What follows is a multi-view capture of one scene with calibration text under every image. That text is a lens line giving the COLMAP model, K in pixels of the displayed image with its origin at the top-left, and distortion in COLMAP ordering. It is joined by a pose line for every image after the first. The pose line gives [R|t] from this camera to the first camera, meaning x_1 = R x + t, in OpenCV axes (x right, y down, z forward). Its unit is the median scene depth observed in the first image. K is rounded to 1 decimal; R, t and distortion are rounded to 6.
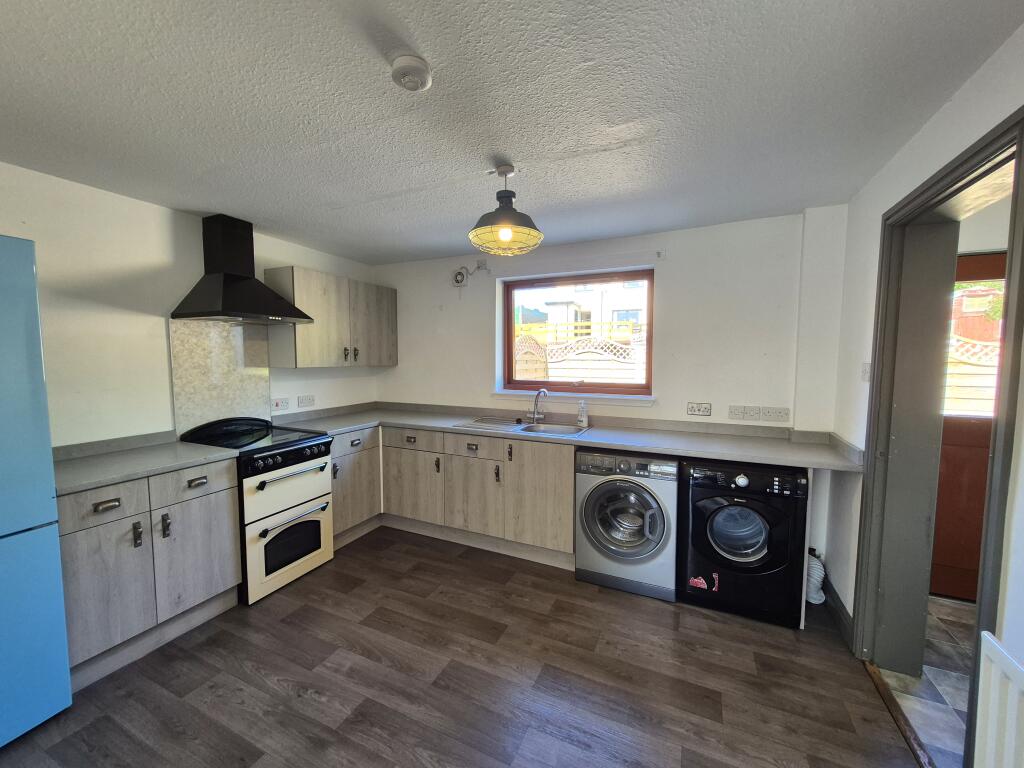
lens RADIAL K [[401.0, 0, 506.5], [0, 401.0, 383.6], [0, 0, 1]] dist [0.001361, -0.000430]
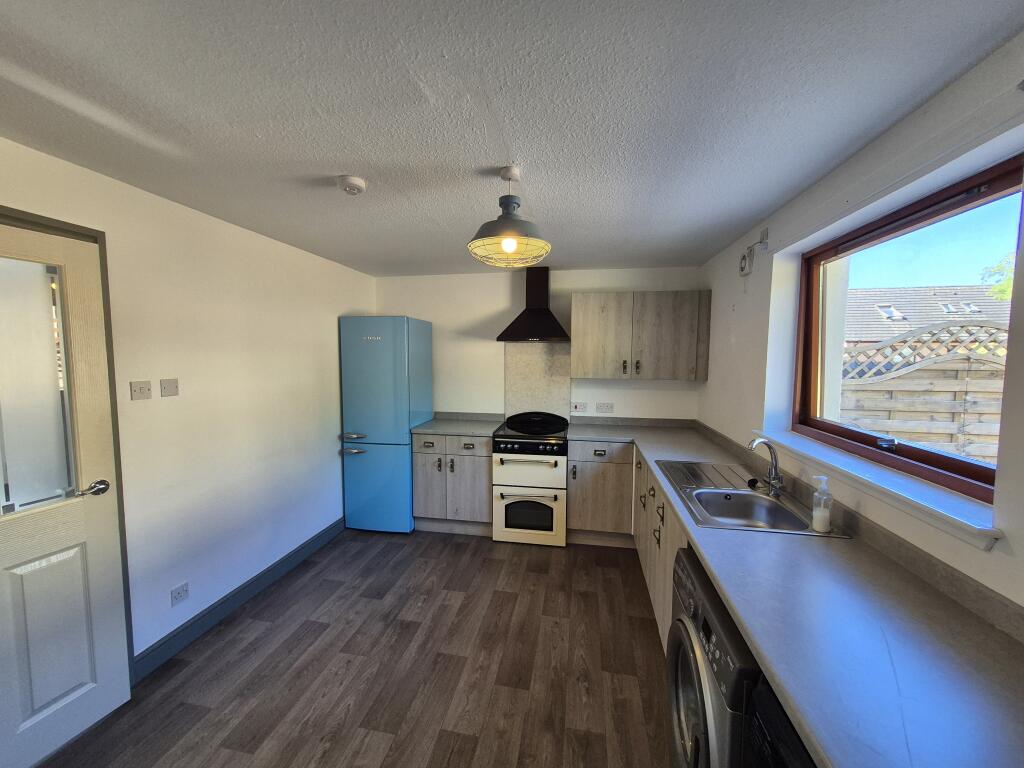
lens RADIAL K [[401.0, 0, 506.5], [0, 401.0, 383.6], [0, 0, 1]] dist [0.001361, -0.000430]
pose [[0.253743, 0.070666, -0.964687, 0.673078], [-0.071722, 0.995957, 0.054091, -0.085789], [0.964609, 0.055464, 0.257785, 0.597619]]
